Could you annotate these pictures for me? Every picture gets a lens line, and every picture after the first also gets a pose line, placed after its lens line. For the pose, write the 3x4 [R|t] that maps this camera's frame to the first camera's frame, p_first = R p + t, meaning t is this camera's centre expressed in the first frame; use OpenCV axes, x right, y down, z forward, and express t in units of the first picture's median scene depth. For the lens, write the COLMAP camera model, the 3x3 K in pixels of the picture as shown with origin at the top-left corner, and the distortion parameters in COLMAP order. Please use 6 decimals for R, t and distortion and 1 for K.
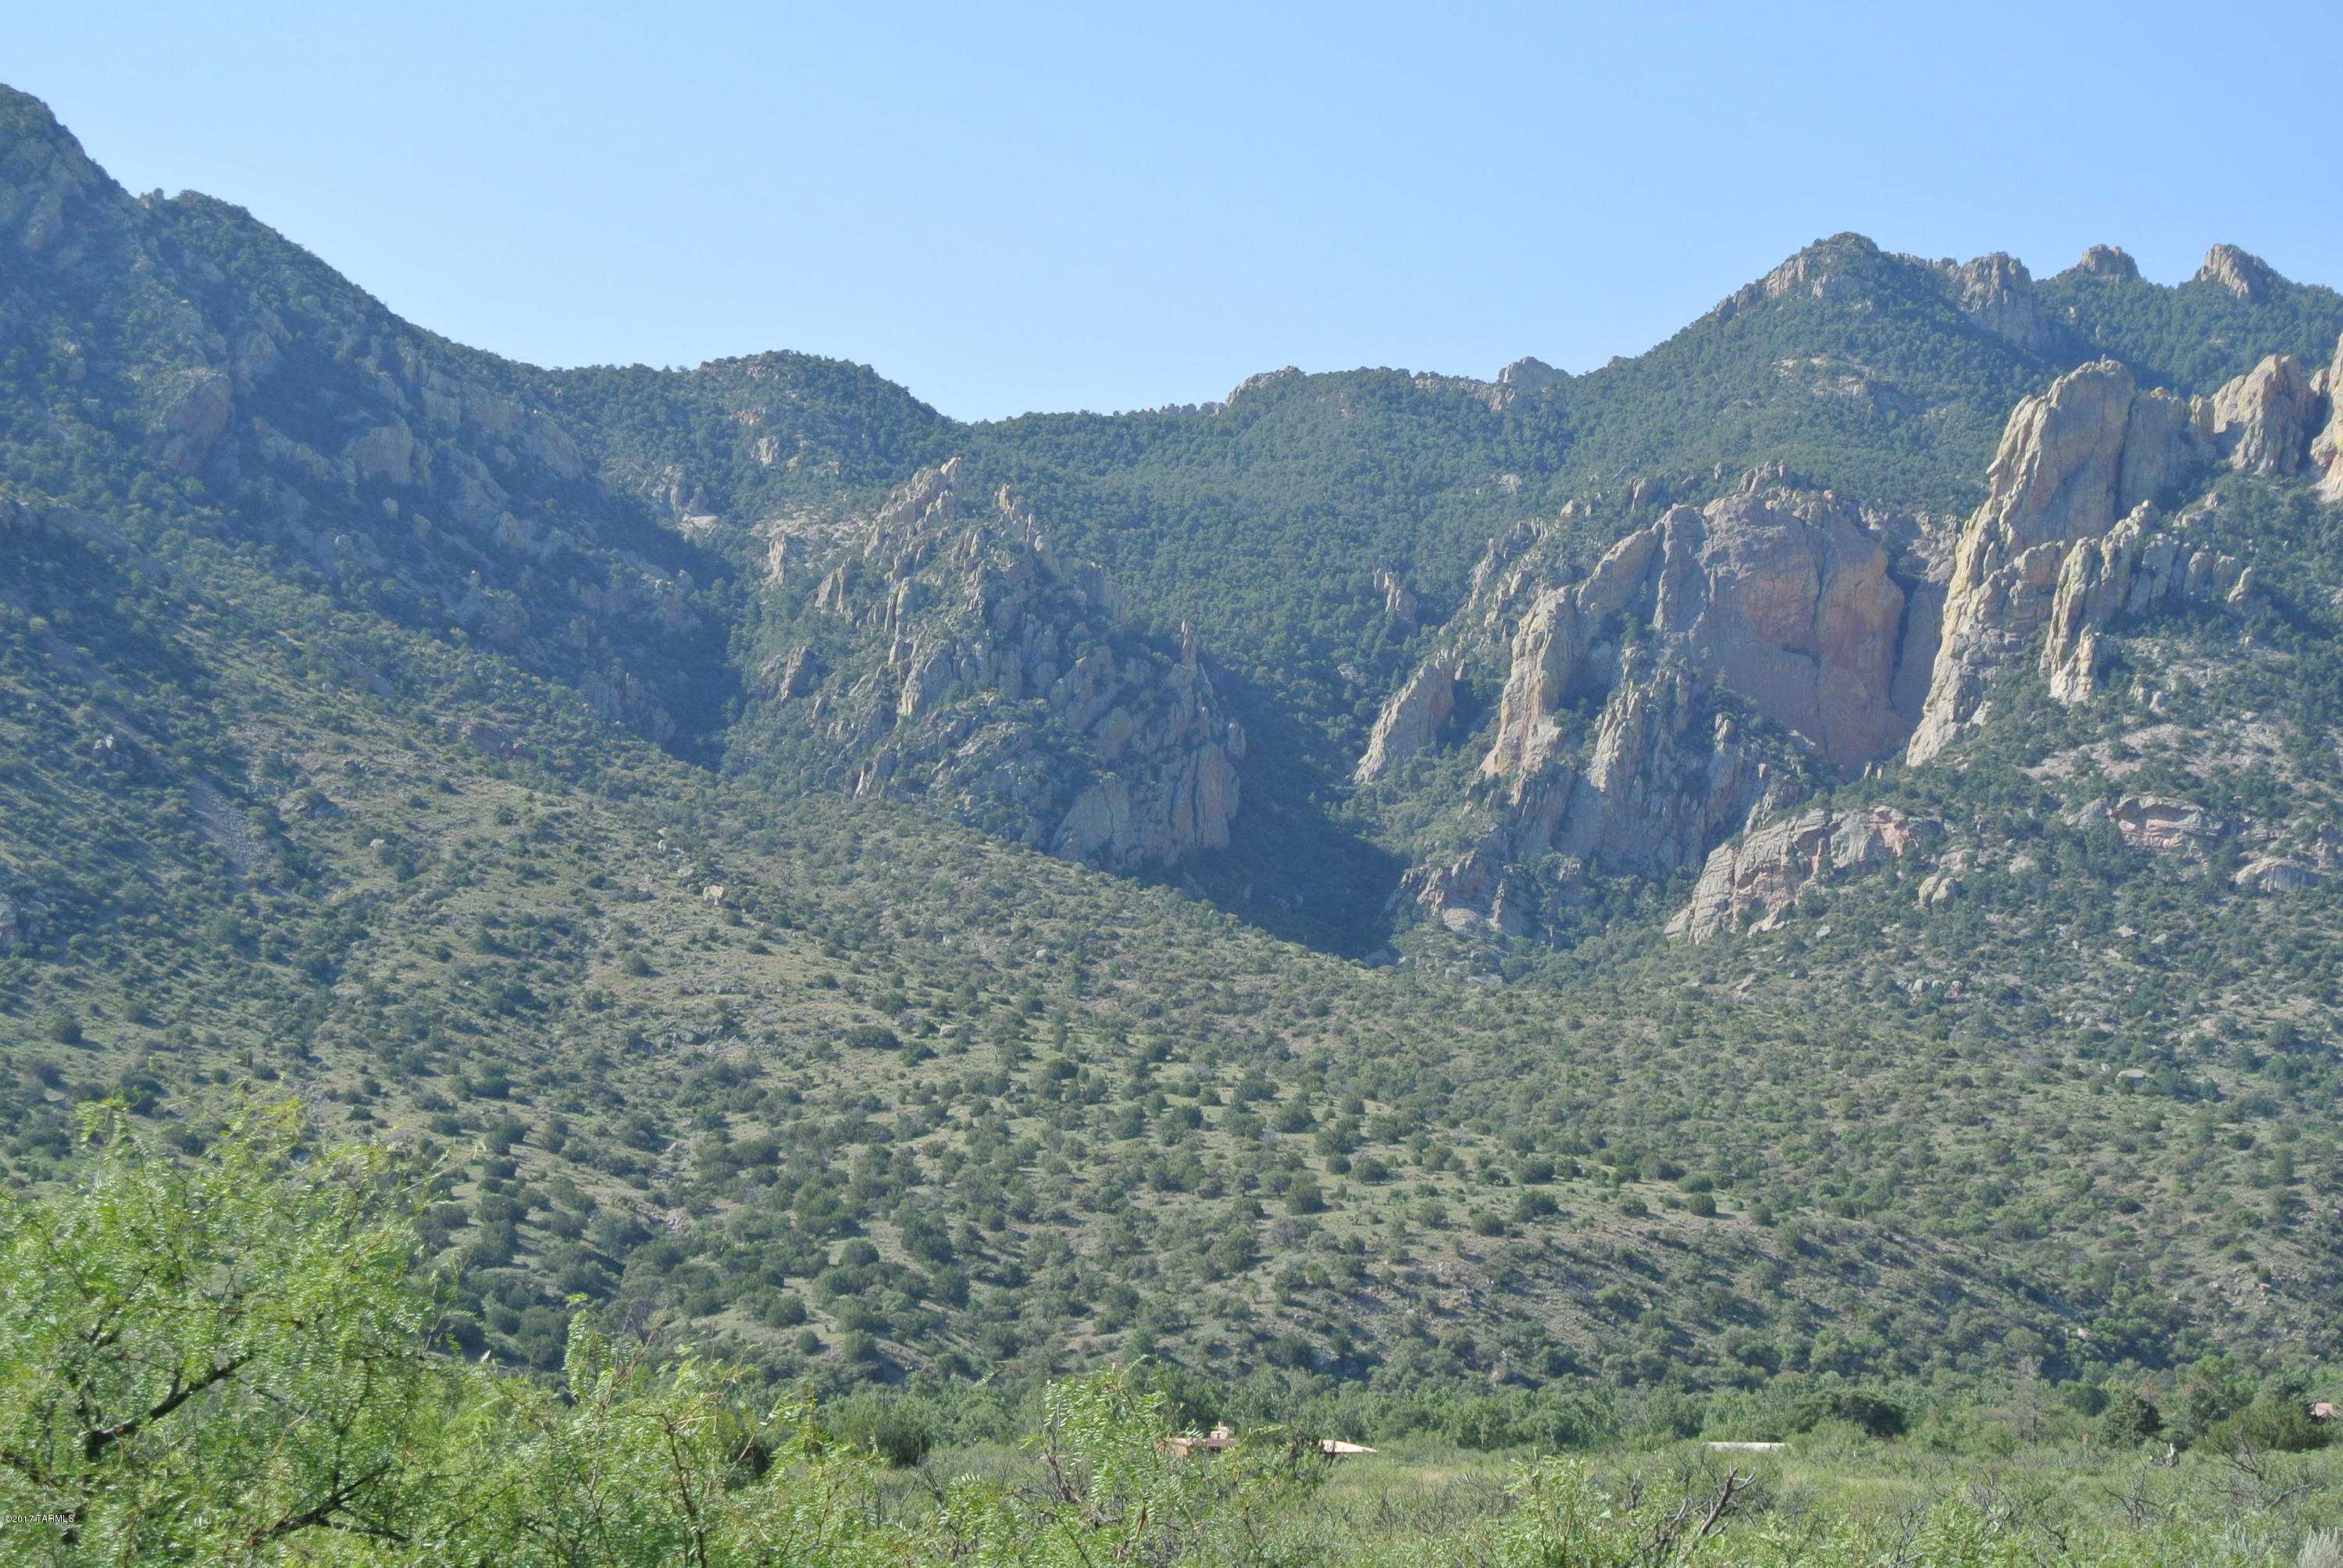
lens RADIAL K [[5187.4, 0, 1162.3], [0, 5187.4, 781.1], [0, 0, 1]] dist [0.017818, 0.000000]
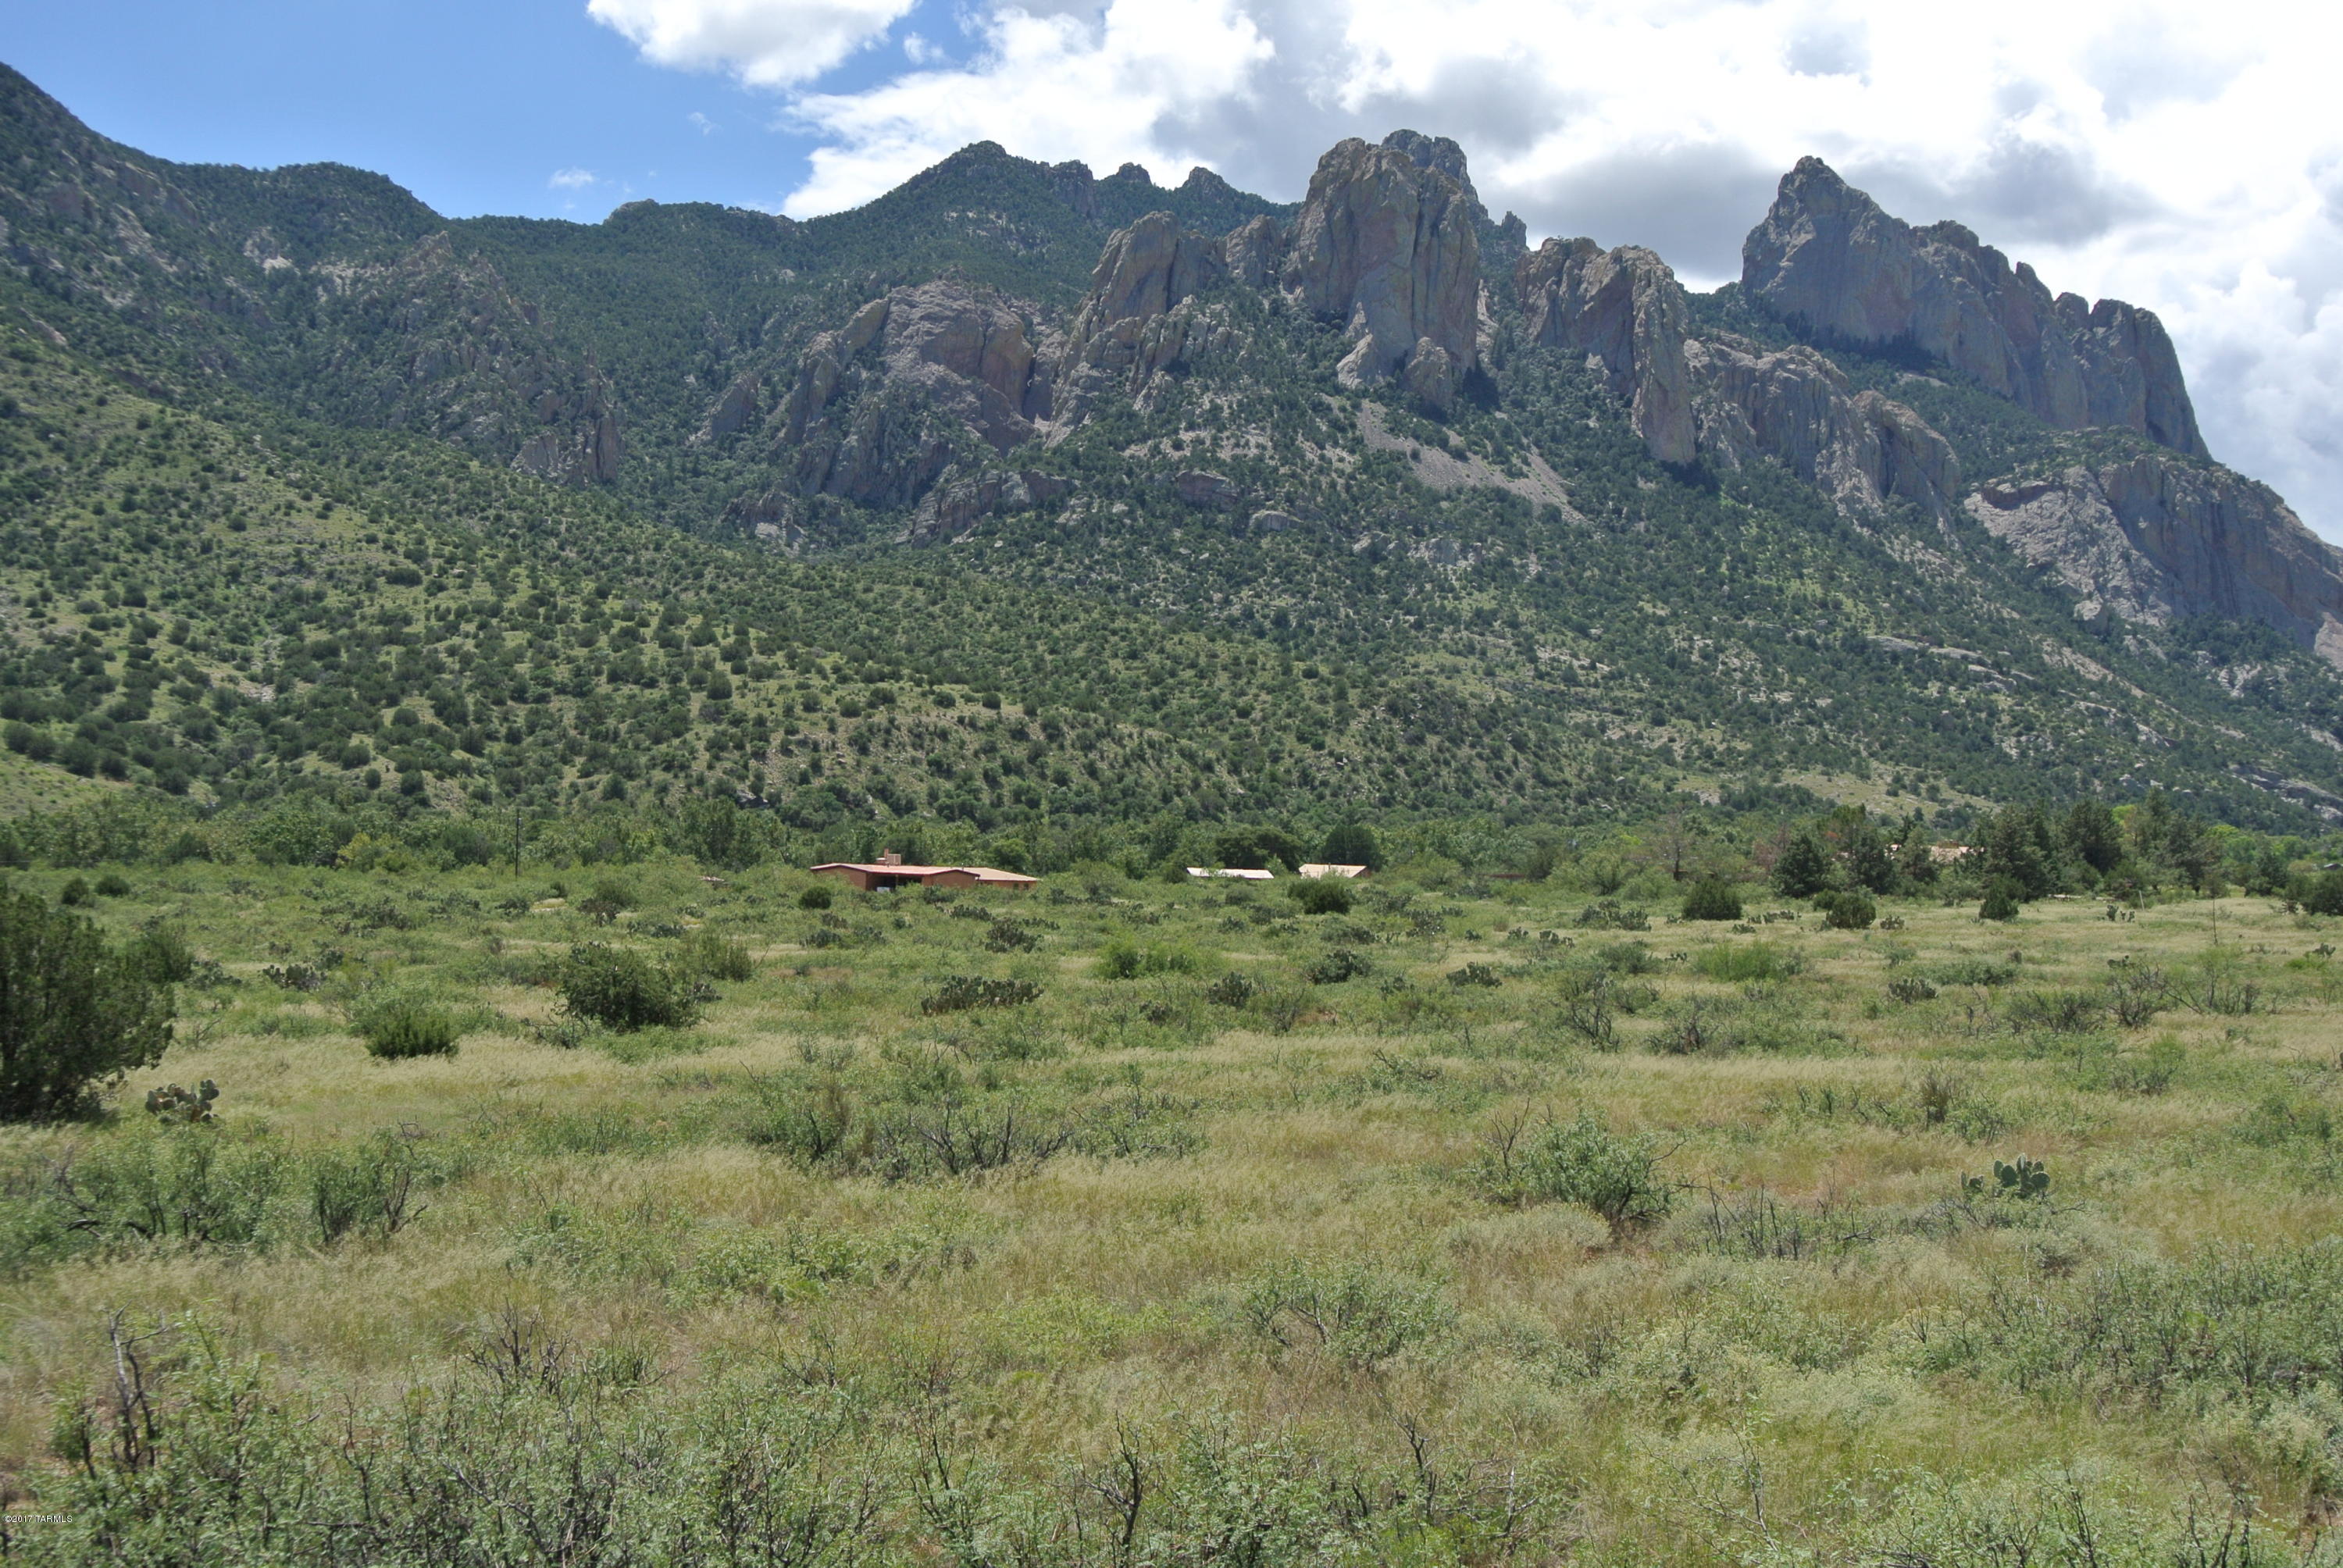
lens RADIAL K [[2833.7, 0, 1155.2], [0, 2833.7, 778.6], [0, 0, 1]] dist [-0.035308, 0.000000]
pose [[0.975548, 0.022557, 0.218627, -0.021429], [-0.044356, 0.994458, 0.095320, 0.020348], [-0.215265, -0.102686, 0.971142, 0.167450]]
